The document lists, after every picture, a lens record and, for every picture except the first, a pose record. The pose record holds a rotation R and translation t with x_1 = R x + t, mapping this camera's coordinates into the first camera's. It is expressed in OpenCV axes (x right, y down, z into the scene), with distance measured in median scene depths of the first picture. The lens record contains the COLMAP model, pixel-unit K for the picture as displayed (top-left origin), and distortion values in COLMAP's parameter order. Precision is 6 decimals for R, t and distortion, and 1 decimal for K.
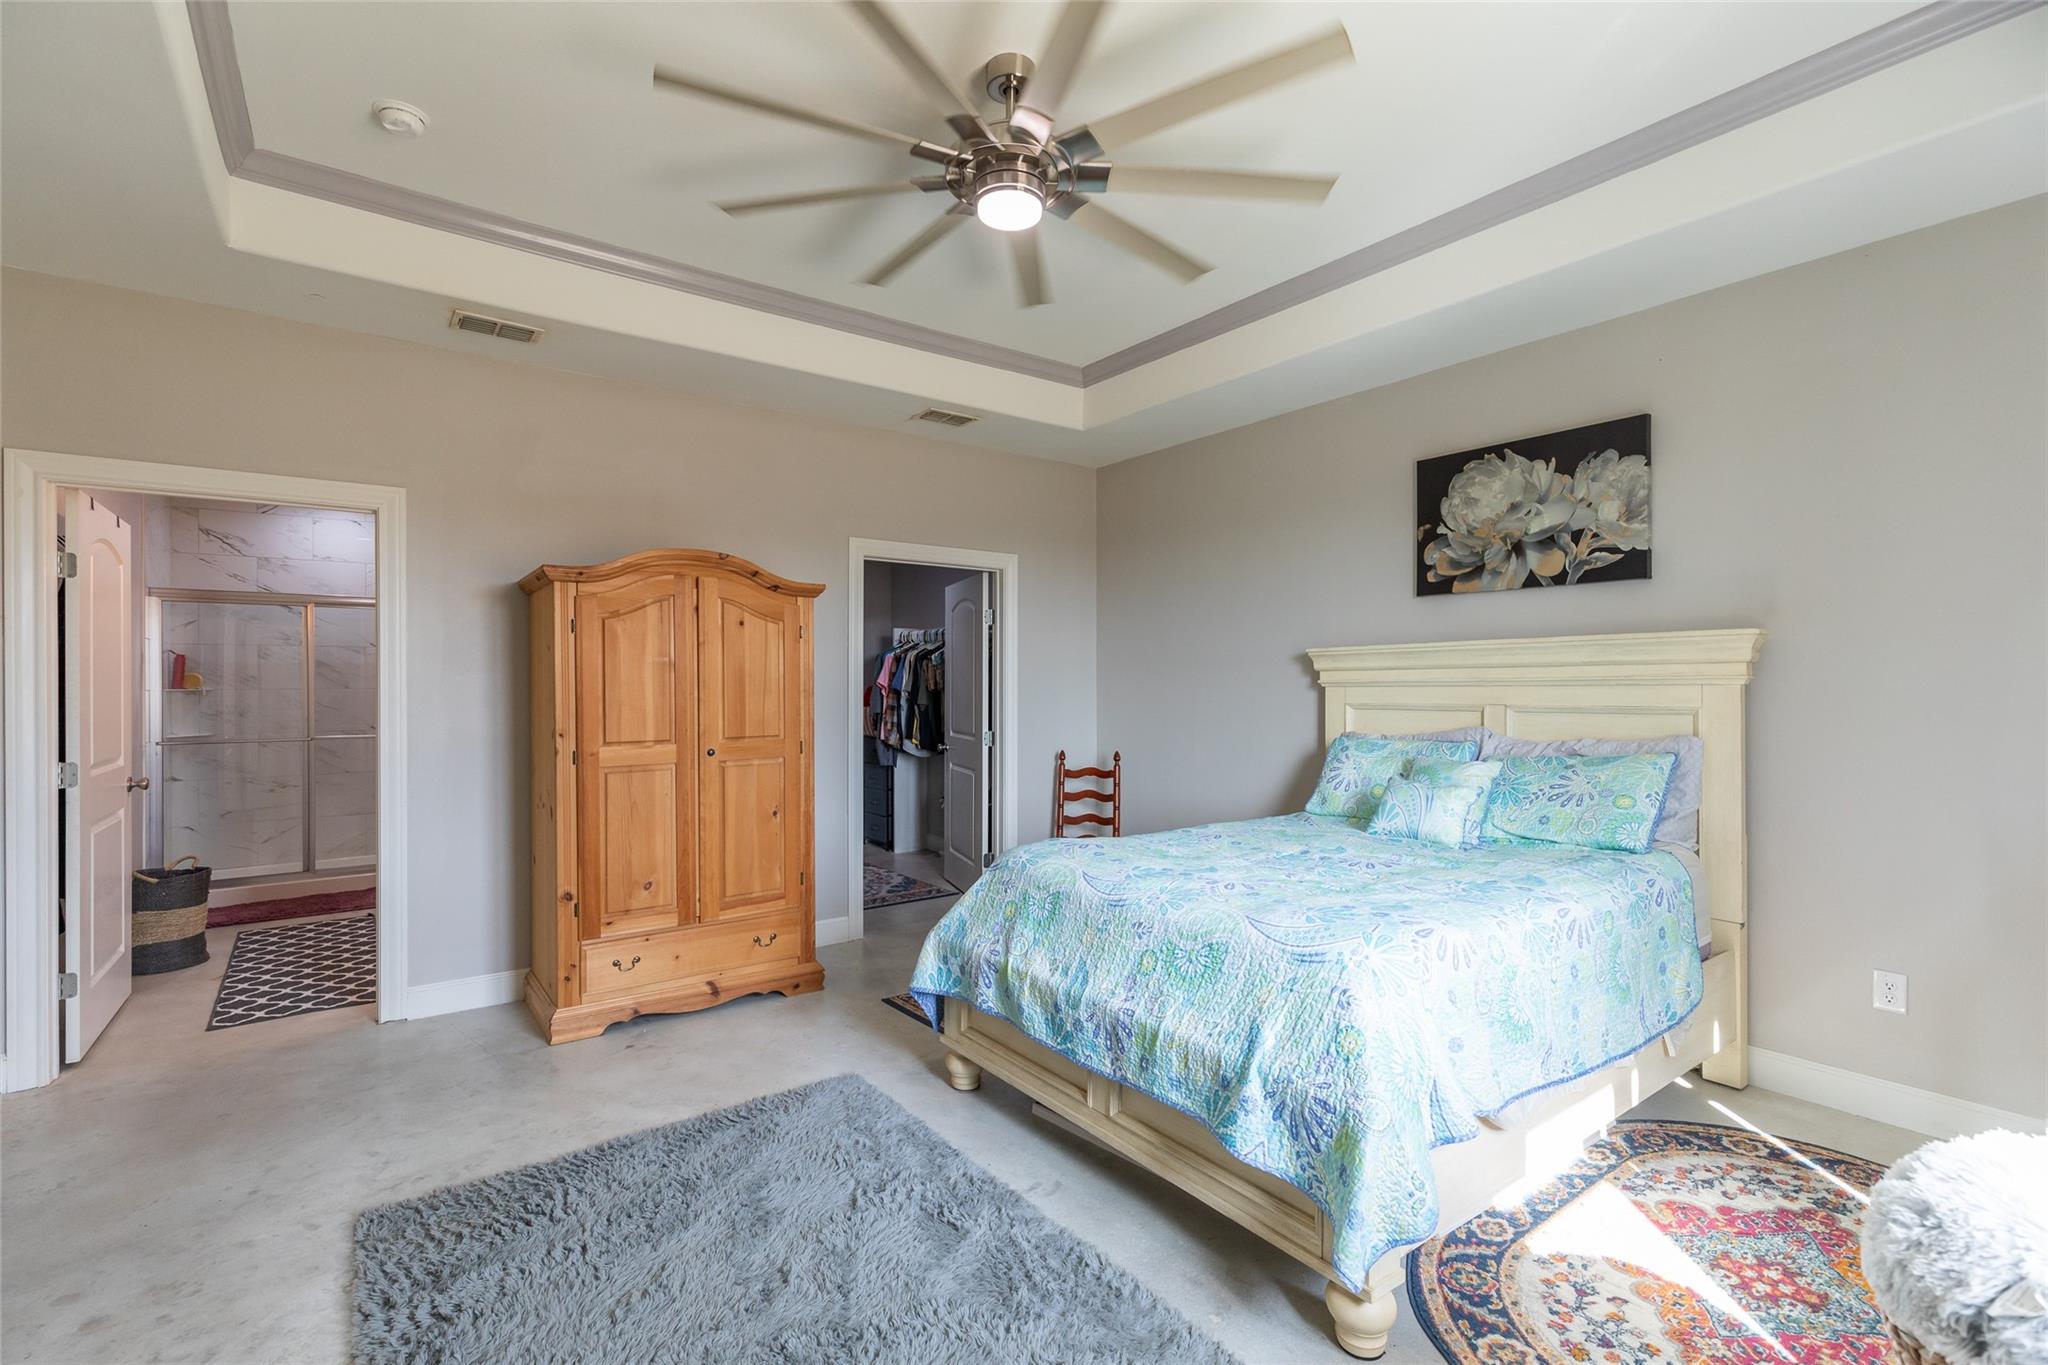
lens RADIAL K [[925.3, 0, 1056.6], [0, 925.3, 683.6], [0, 0, 1]] dist [0.011224, -0.002354]
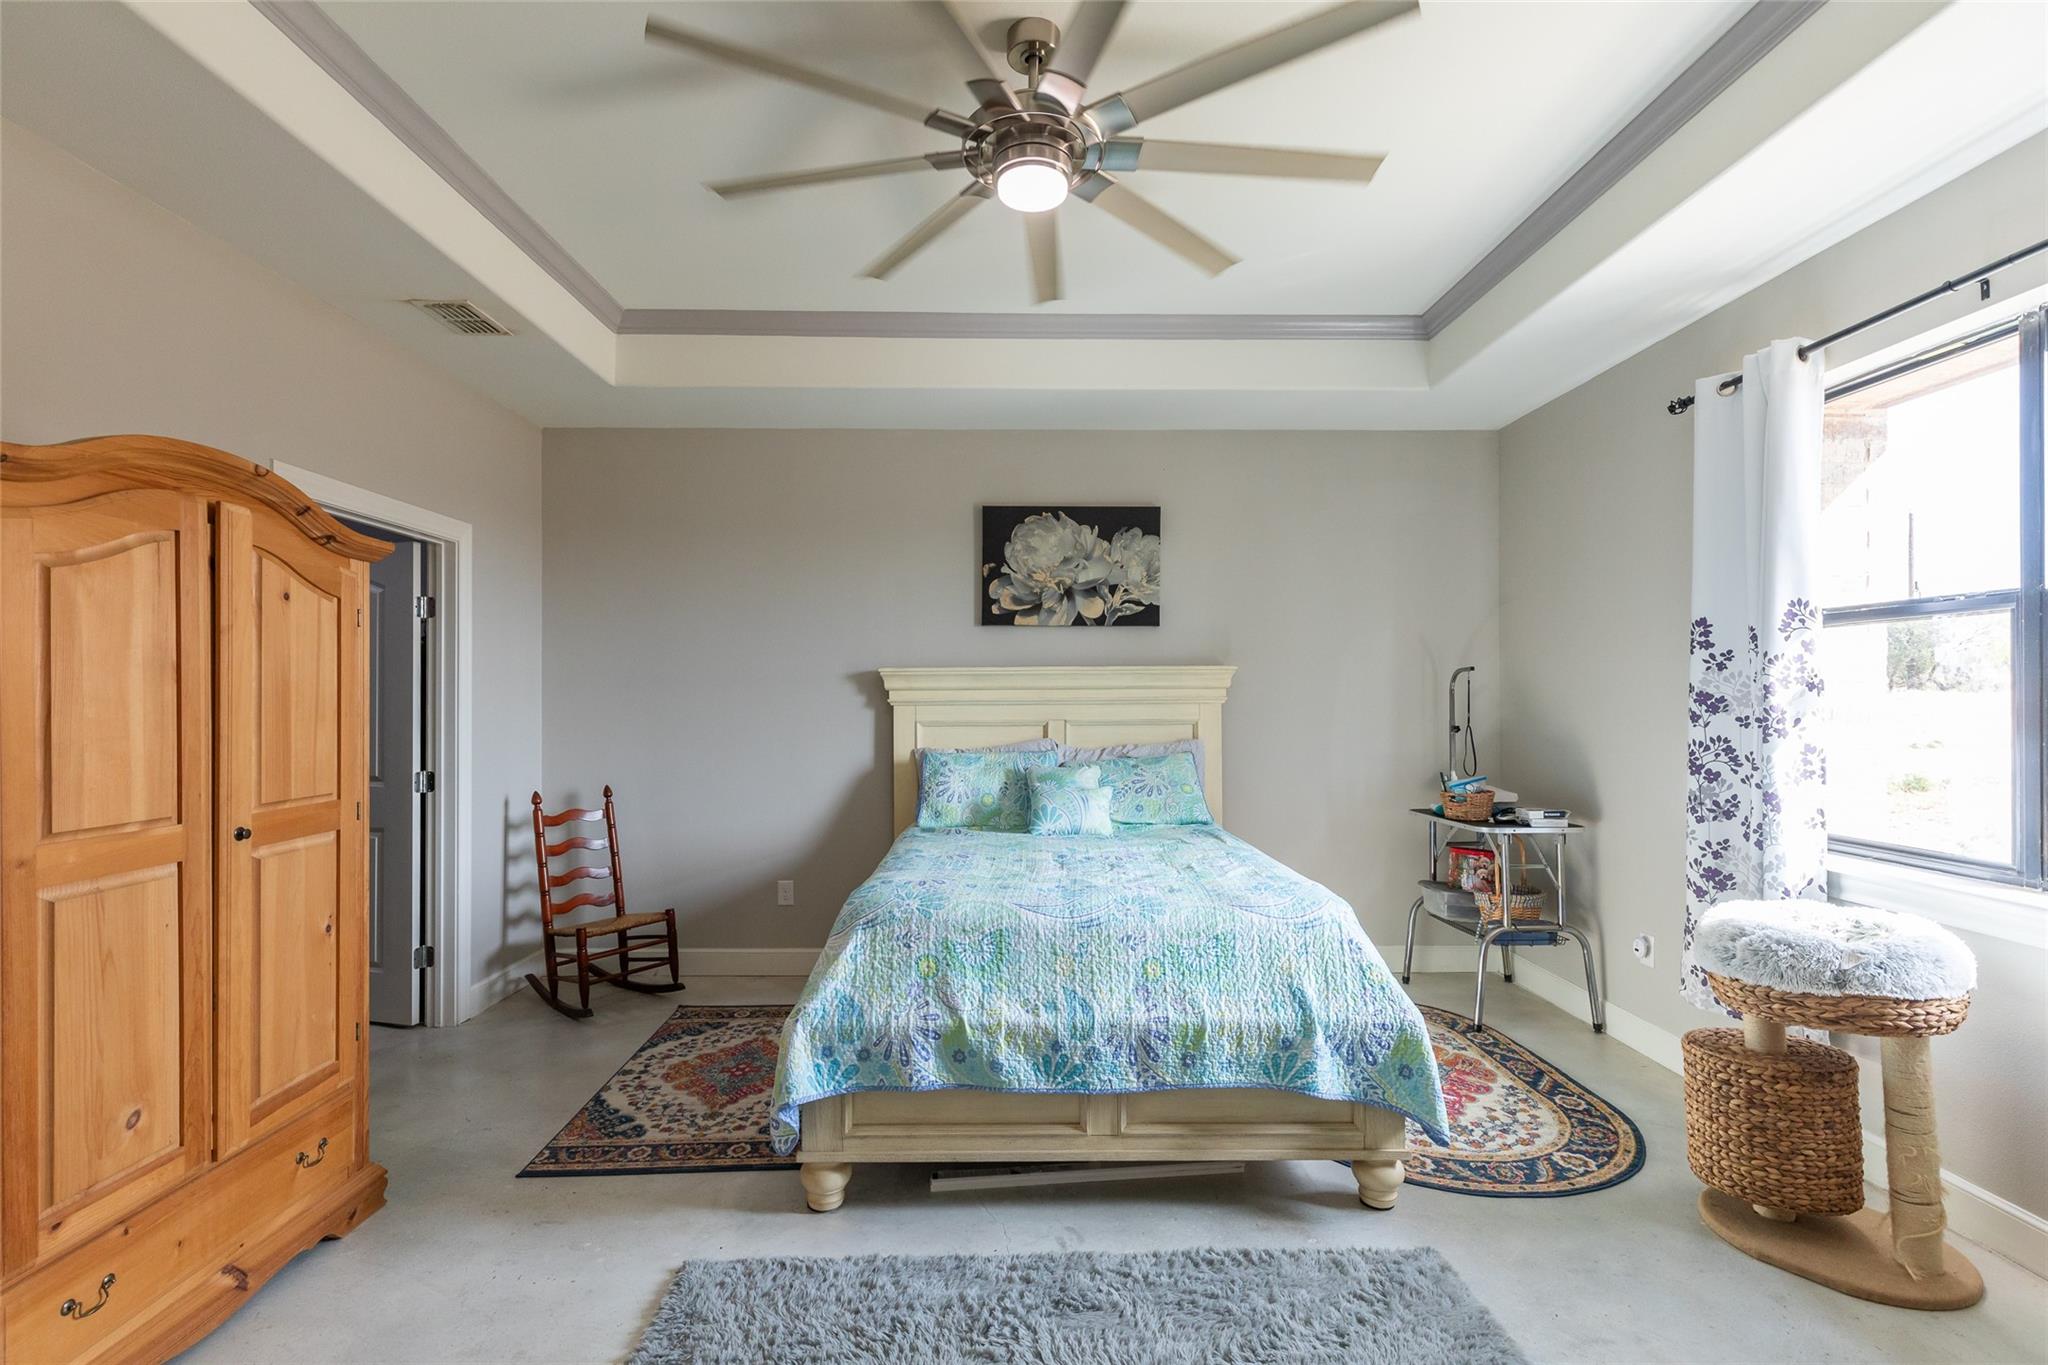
lens RADIAL K [[925.3, 0, 1020.8], [0, 925.3, 701.0], [0, 0, 1]] dist [0.011224, -0.002354]
pose [[0.594421, 0.000002, 0.804154, -0.568626], [0.000036, 1.000000, -0.000029, -0.002395], [-0.804154, 0.000046, 0.594421, 0.338182]]
